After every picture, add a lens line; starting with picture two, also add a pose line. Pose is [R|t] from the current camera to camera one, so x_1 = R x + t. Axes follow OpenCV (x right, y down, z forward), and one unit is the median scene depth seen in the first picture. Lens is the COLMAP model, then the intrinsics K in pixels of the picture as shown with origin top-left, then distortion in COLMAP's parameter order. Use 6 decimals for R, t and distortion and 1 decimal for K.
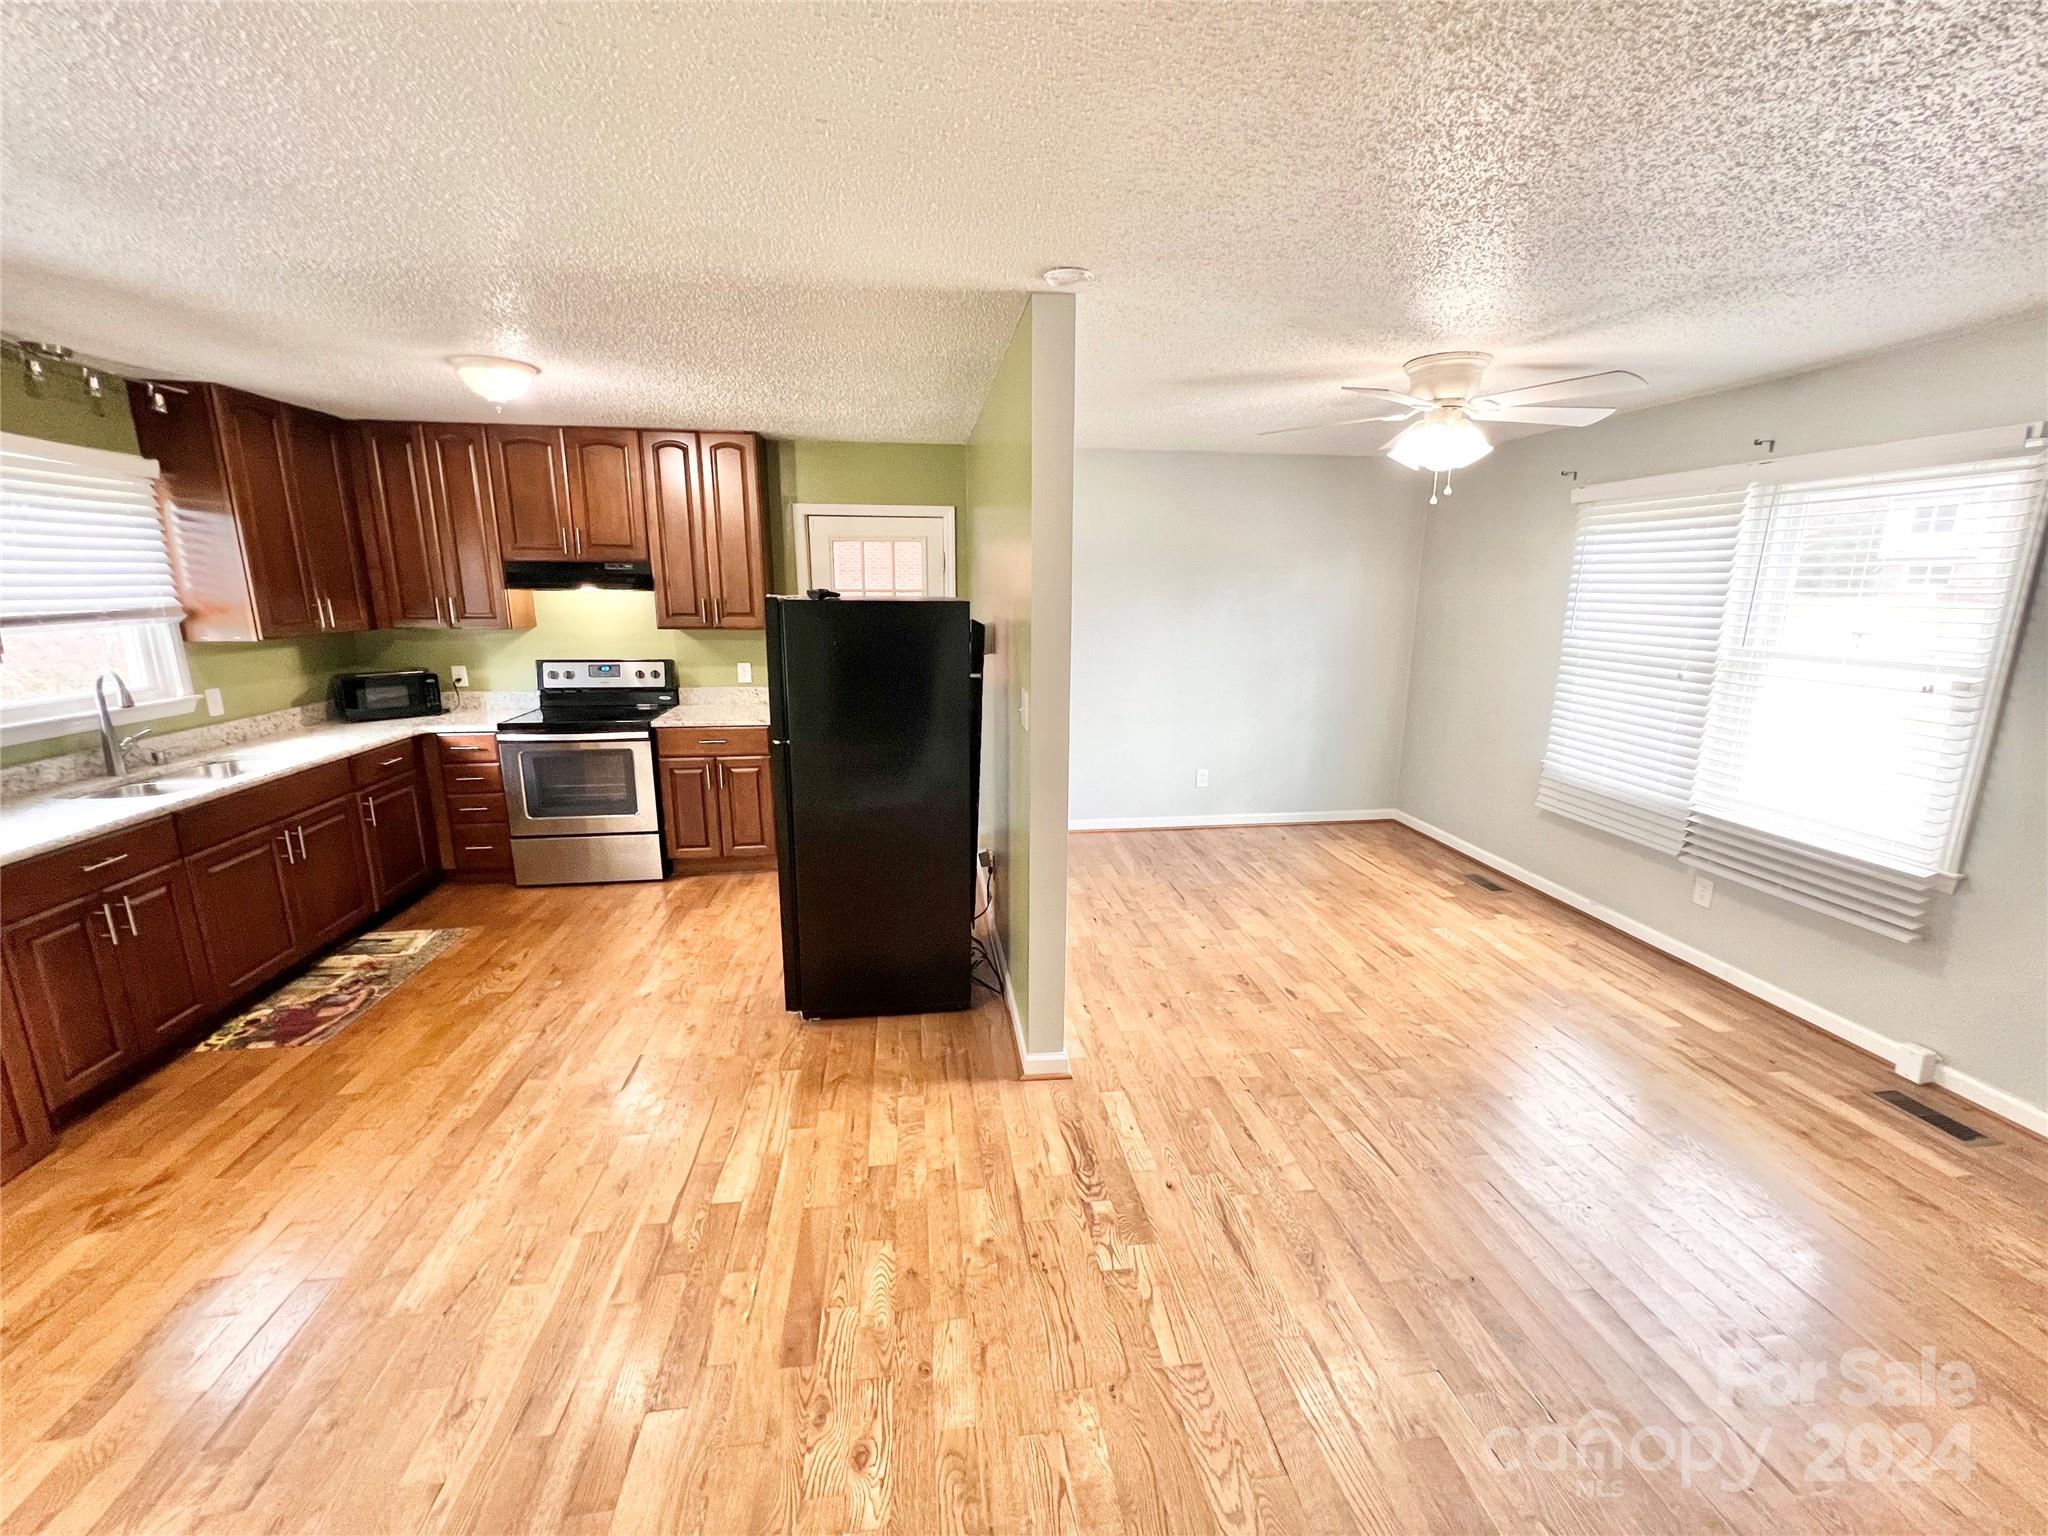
lens RADIAL K [[821.7, 0, 1020.0], [0, 821.7, 761.0], [0, 0, 1]] dist [-0.001763, 0.000645]
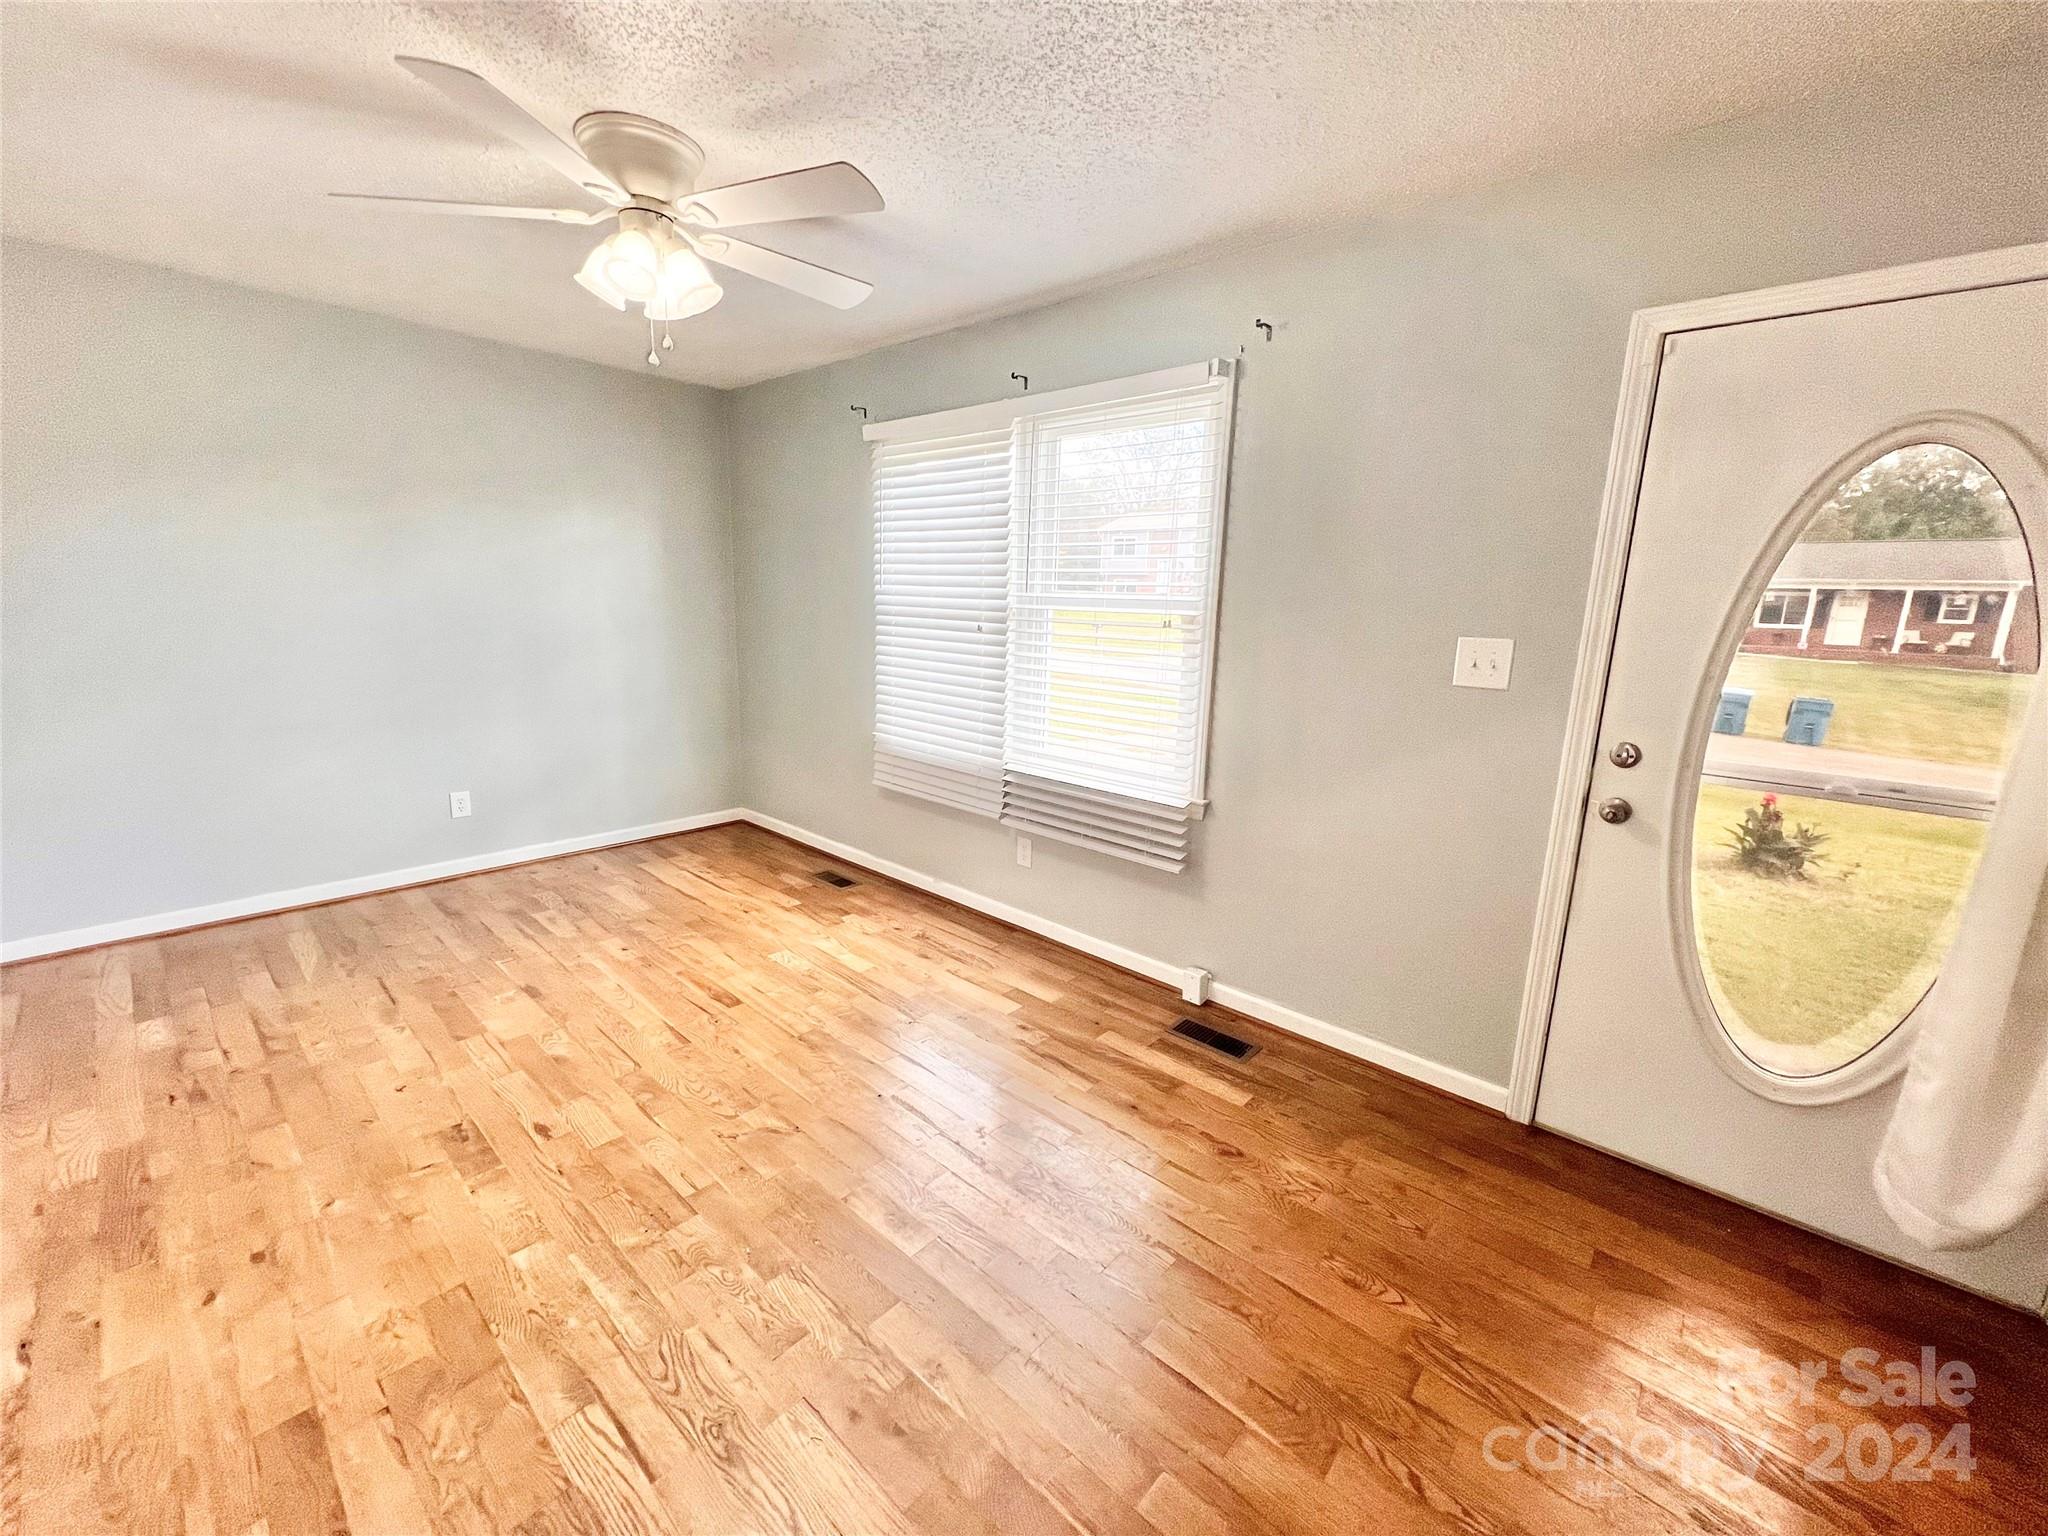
lens RADIAL K [[821.7, 0, 1022.7], [0, 821.7, 757.7], [0, 0, 1]] dist [-0.001763, 0.000645]
pose [[0.762682, -0.106588, 0.637931, 0.230016], [0.110787, 0.993279, 0.033509, 0.017597], [-0.637215, 0.045118, 0.769364, 0.257138]]
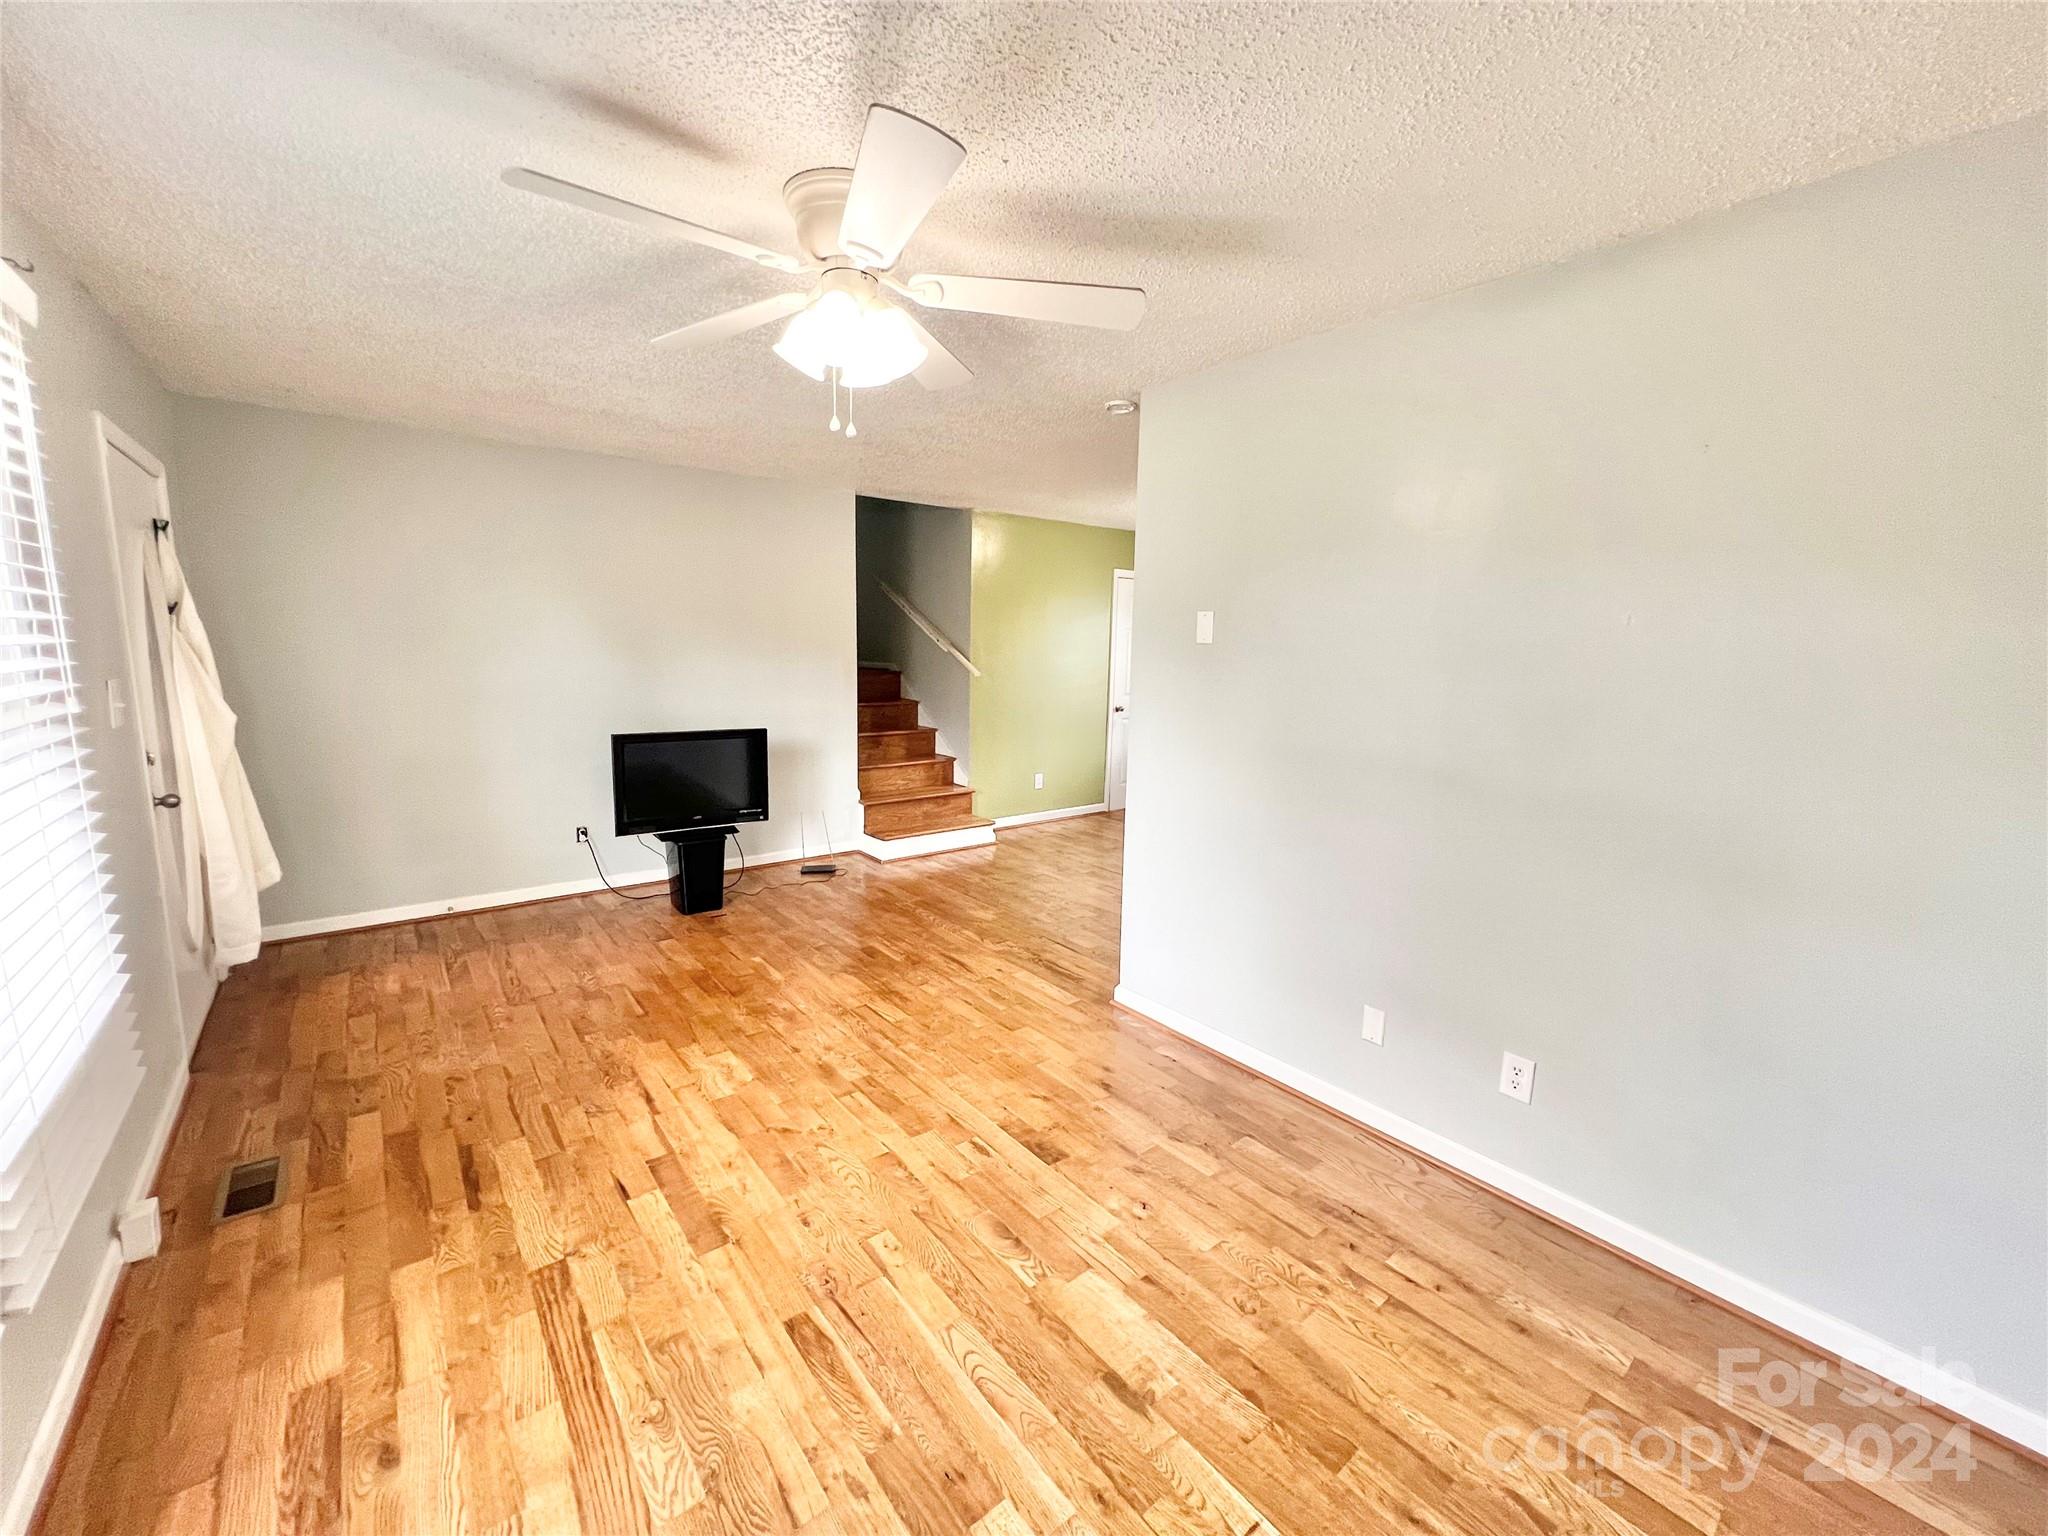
lens RADIAL K [[821.7, 0, 1022.2], [0, 821.7, 763.7], [0, 0, 1]] dist [-0.001763, 0.000645]
pose [[-0.856587, 0.052136, -0.513361, 0.623208], [-0.135136, 0.937492, 0.320697, -0.257415], [0.497992, 0.344078, -0.795999, 1.414553]]
